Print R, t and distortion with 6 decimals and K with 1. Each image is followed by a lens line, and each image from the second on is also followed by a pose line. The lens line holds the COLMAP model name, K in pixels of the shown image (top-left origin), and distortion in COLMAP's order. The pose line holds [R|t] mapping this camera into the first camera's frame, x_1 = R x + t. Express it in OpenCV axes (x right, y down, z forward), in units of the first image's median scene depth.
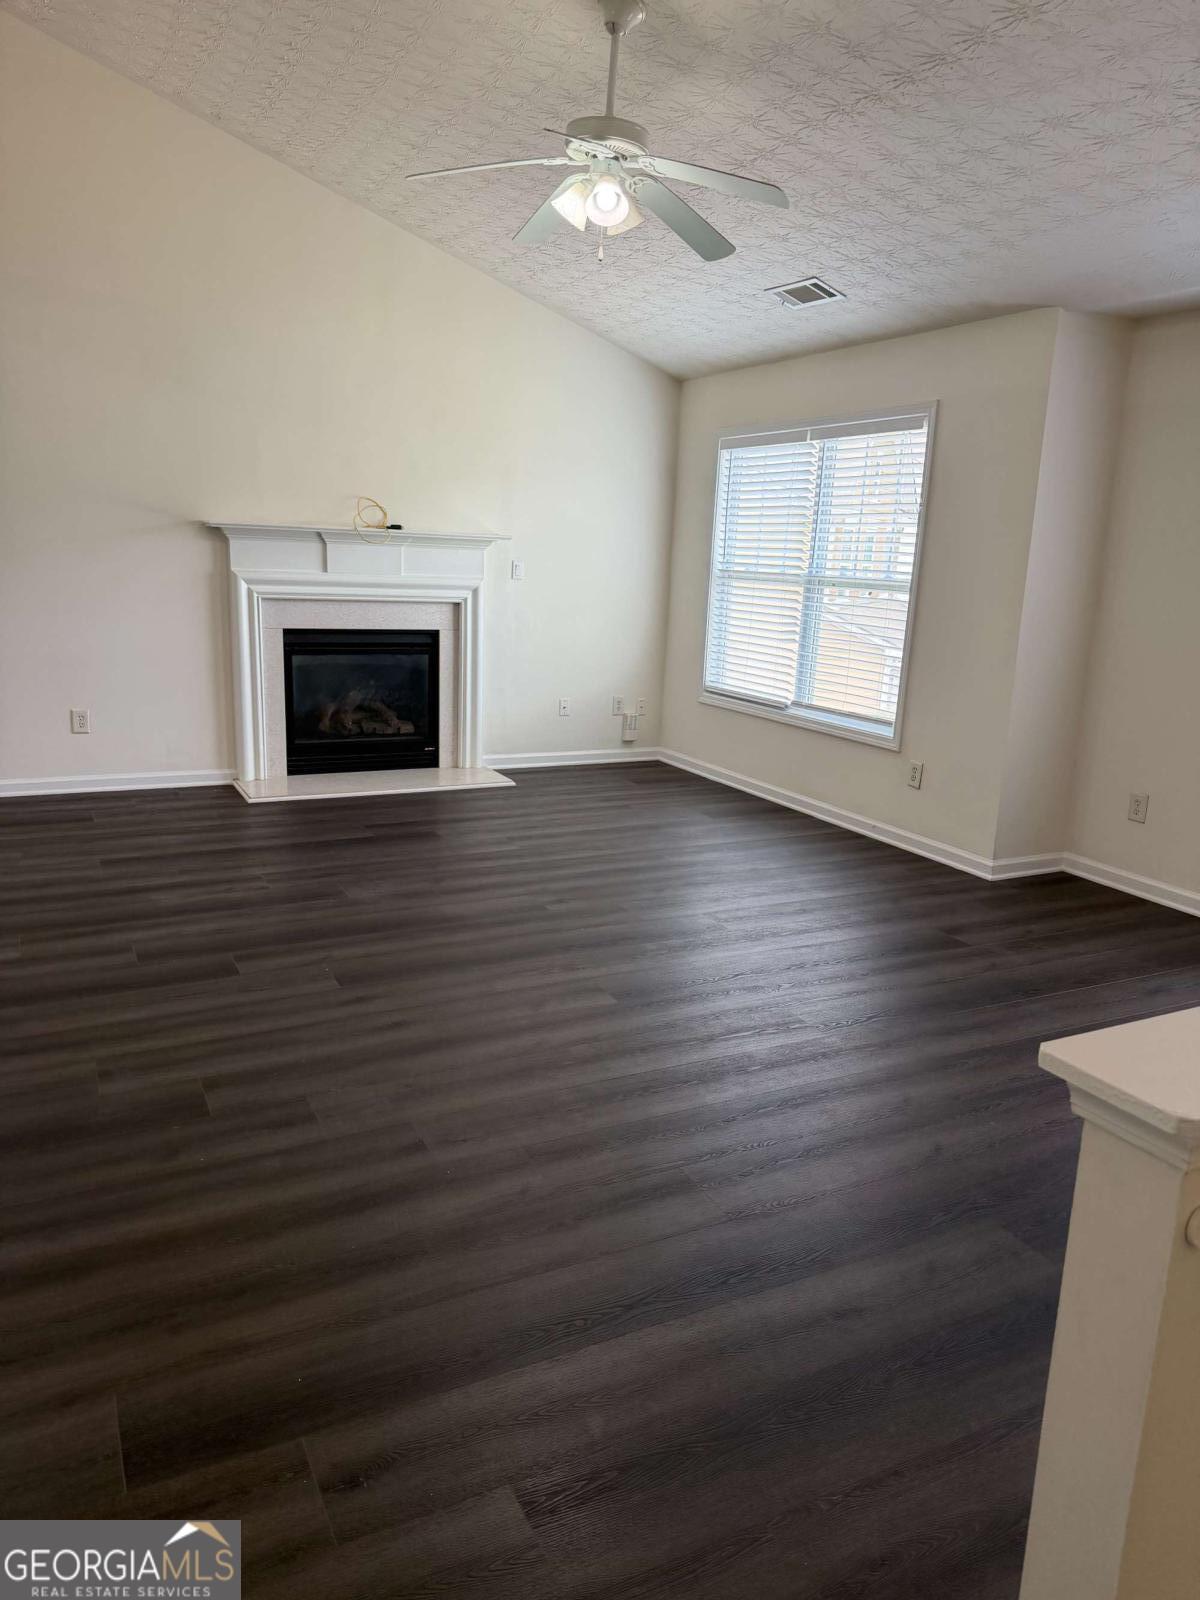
lens RADIAL K [[1131.5, 0, 597.4], [0, 1131.5, 810.5], [0, 0, 1]] dist [0.007938, 0.008182]
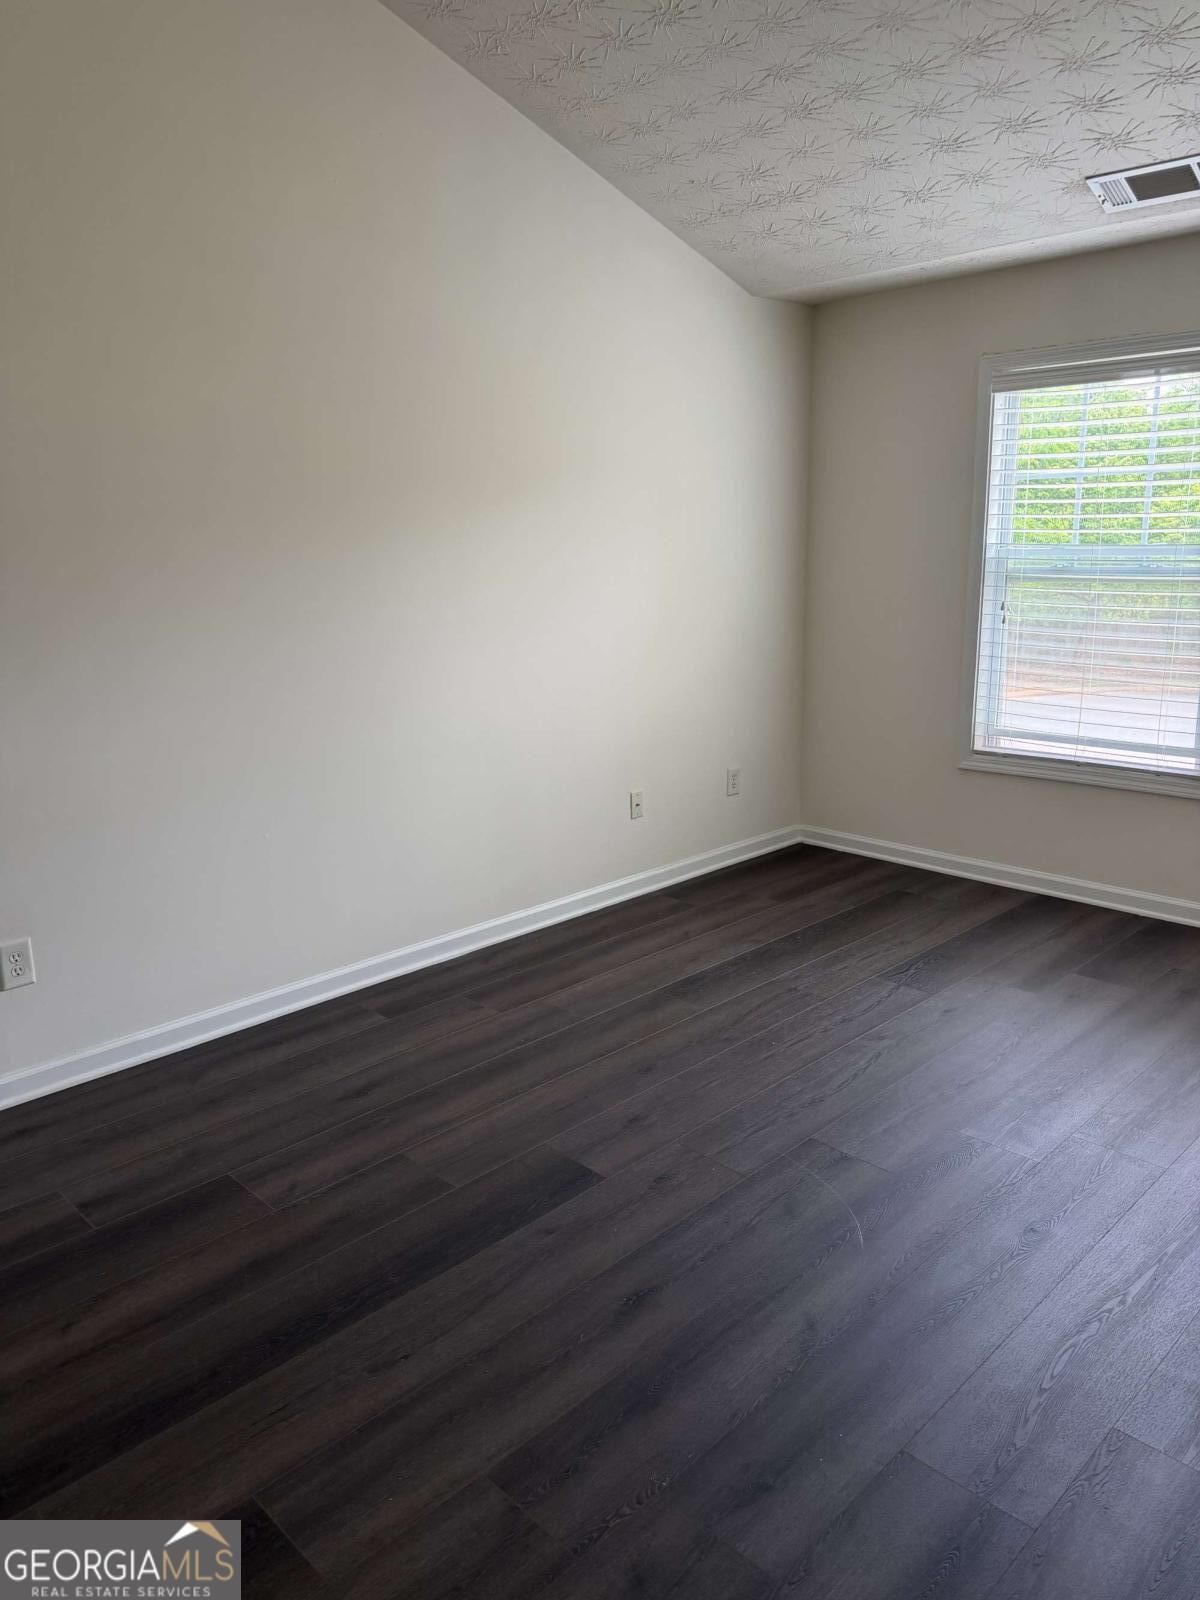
lens RADIAL K [[1131.5, 0, 593.9], [0, 1131.5, 797.5], [0, 0, 1]] dist [0.007938, 0.008182]
pose [[0.955896, -0.118993, 0.268519, -0.297329], [0.122119, 0.992502, 0.005095, -0.107339], [-0.267112, 0.027921, 0.963261, 0.401265]]
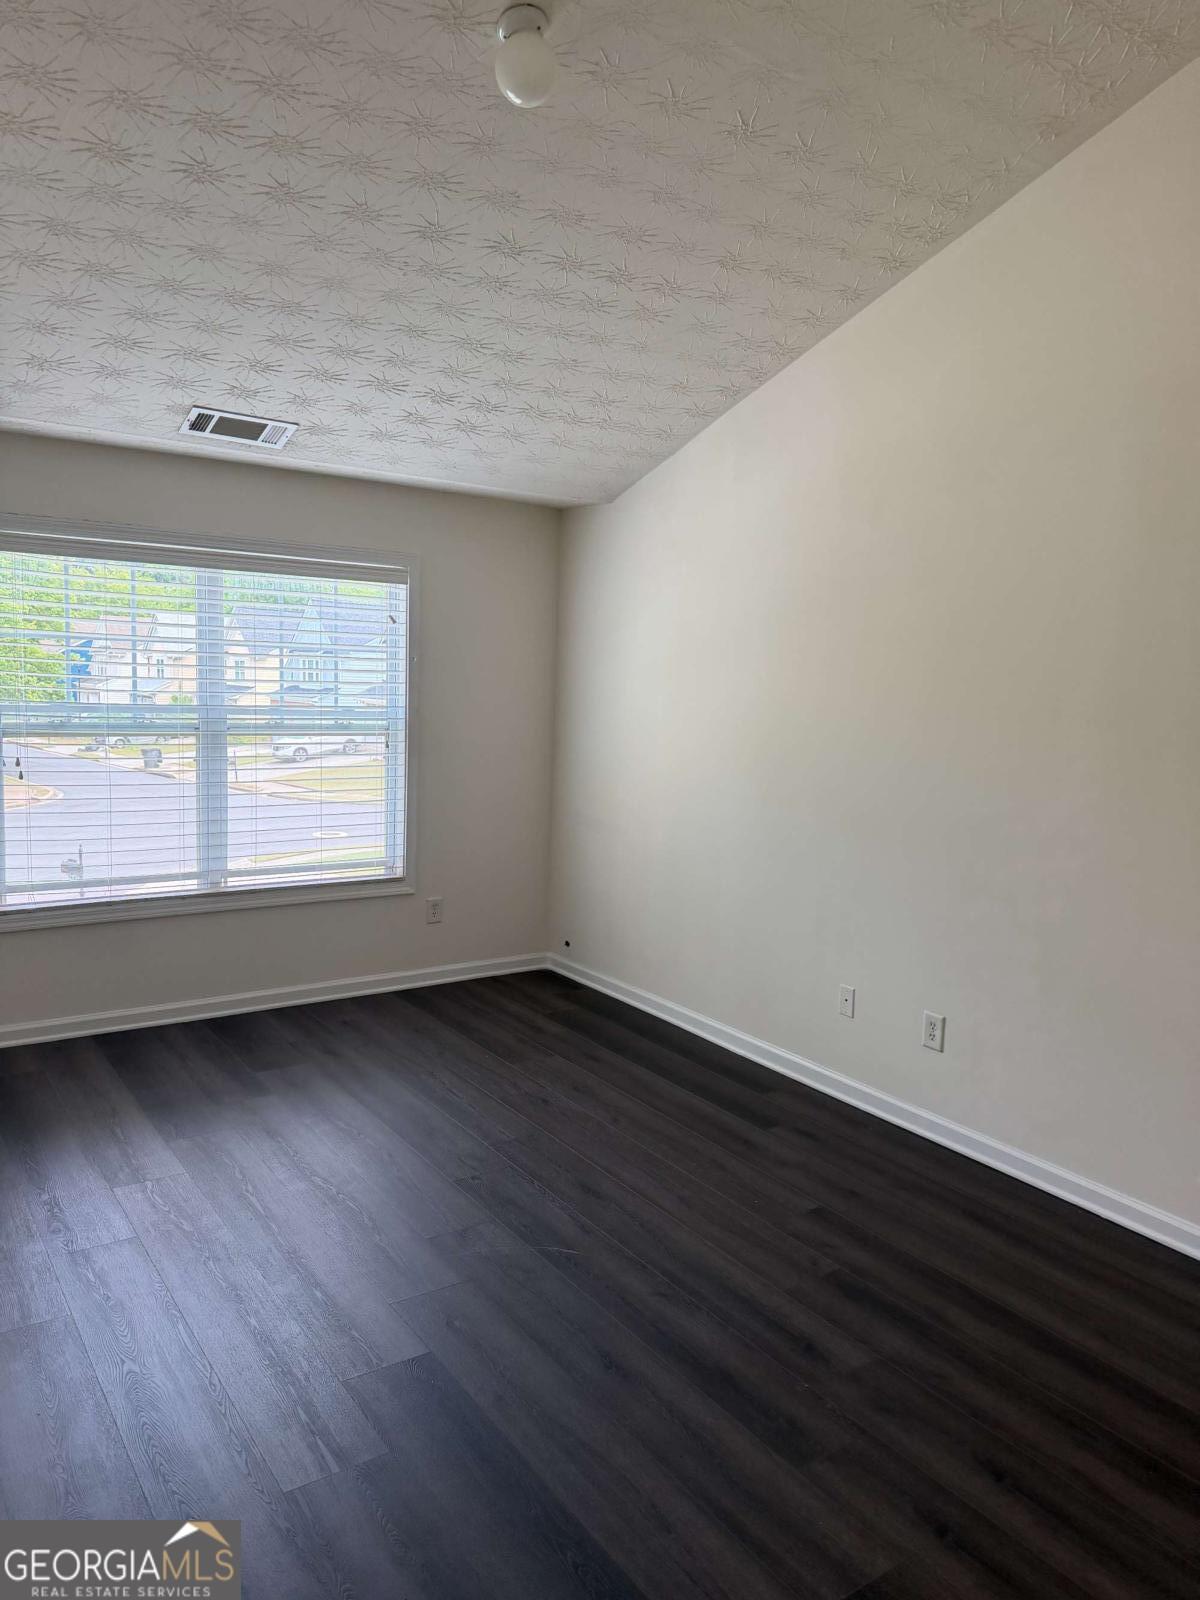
lens RADIAL K [[1131.5, 0, 590.3], [0, 1131.5, 793.6], [0, 0, 1]] dist [0.007938, 0.008182]
pose [[-0.125512, -0.144874, 0.981457, -0.565637], [0.200404, 0.965184, 0.168100, -0.213262], [-0.971640, 0.217787, -0.092109, 0.720050]]
